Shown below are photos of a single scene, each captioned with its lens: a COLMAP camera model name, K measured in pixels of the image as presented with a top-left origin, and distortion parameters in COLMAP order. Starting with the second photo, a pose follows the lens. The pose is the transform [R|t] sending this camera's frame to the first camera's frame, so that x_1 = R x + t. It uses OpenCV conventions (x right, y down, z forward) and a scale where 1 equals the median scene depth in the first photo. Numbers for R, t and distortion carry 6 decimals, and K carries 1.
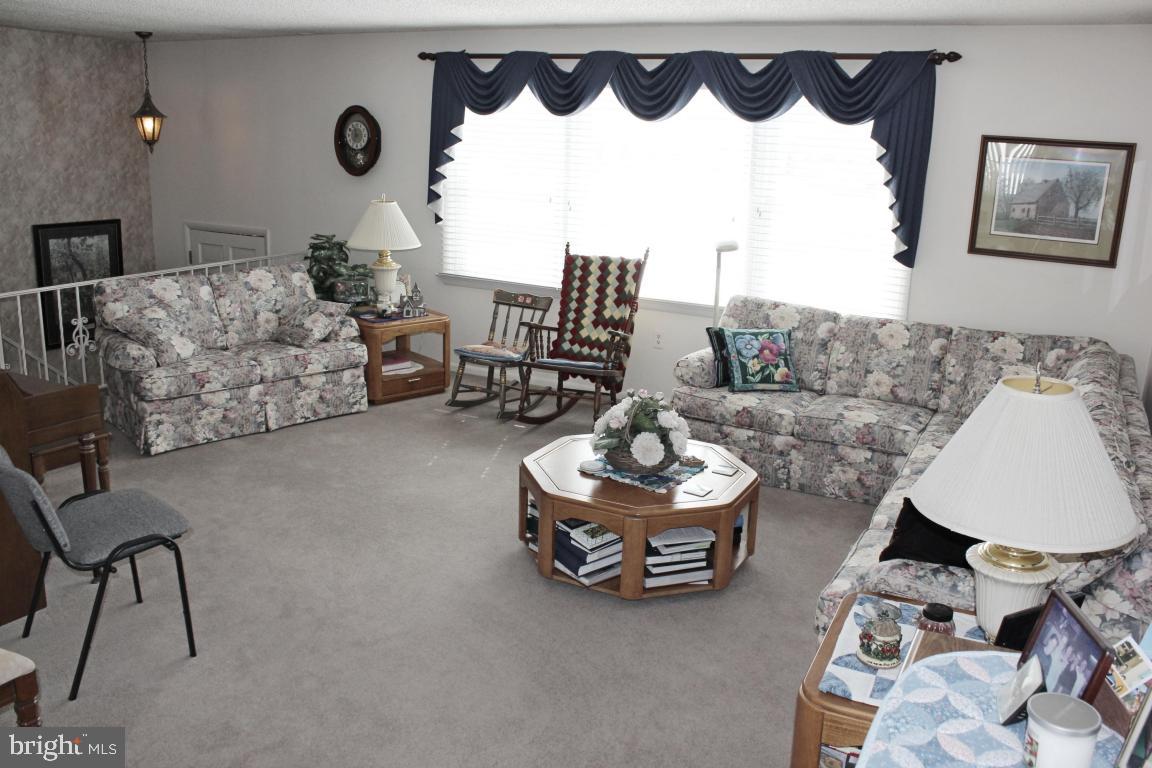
lens RADIAL K [[966.0, 0, 584.0], [0, 966.0, 388.0], [0, 0, 1]] dist [-0.076134, 0.045053]
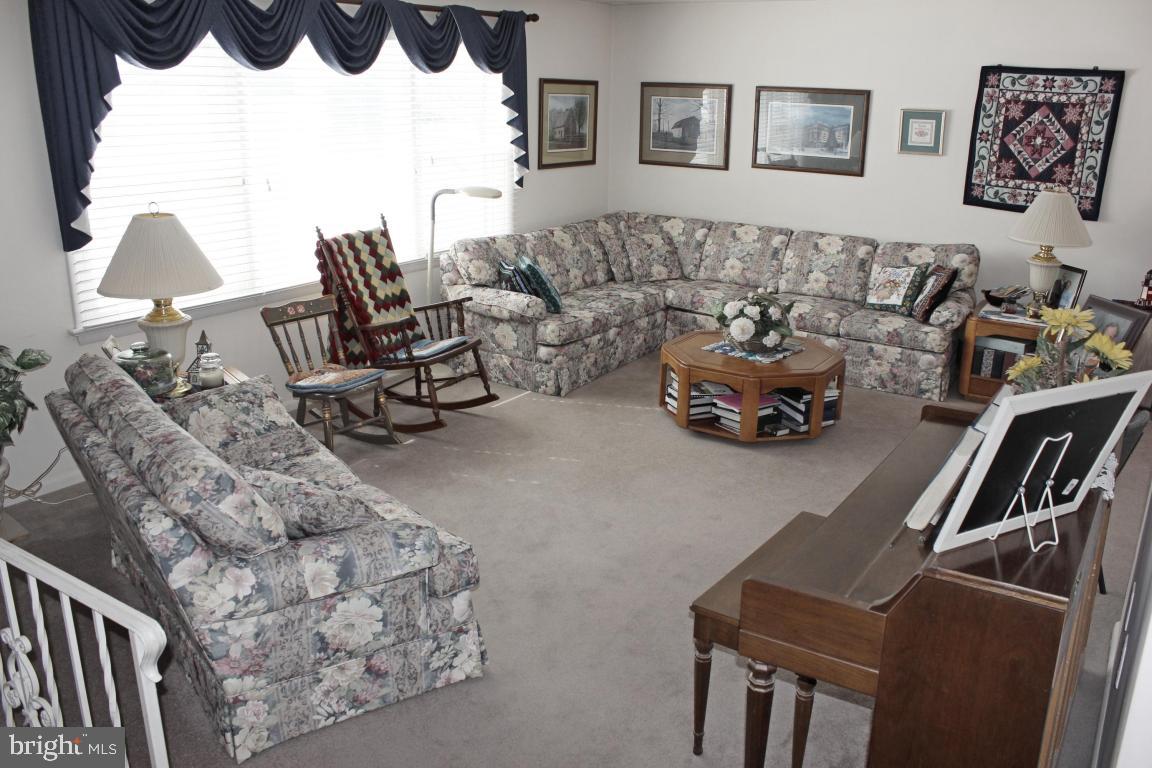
lens RADIAL K [[966.0, 0, 578.3], [0, 966.0, 384.2], [0, 0, 1]] dist [-0.076134, 0.045053]
pose [[0.102697, -0.329402, 0.938588, -0.779932], [0.247331, 0.922400, 0.296658, -0.208324], [-0.963473, 0.201676, 0.176199, 0.651491]]
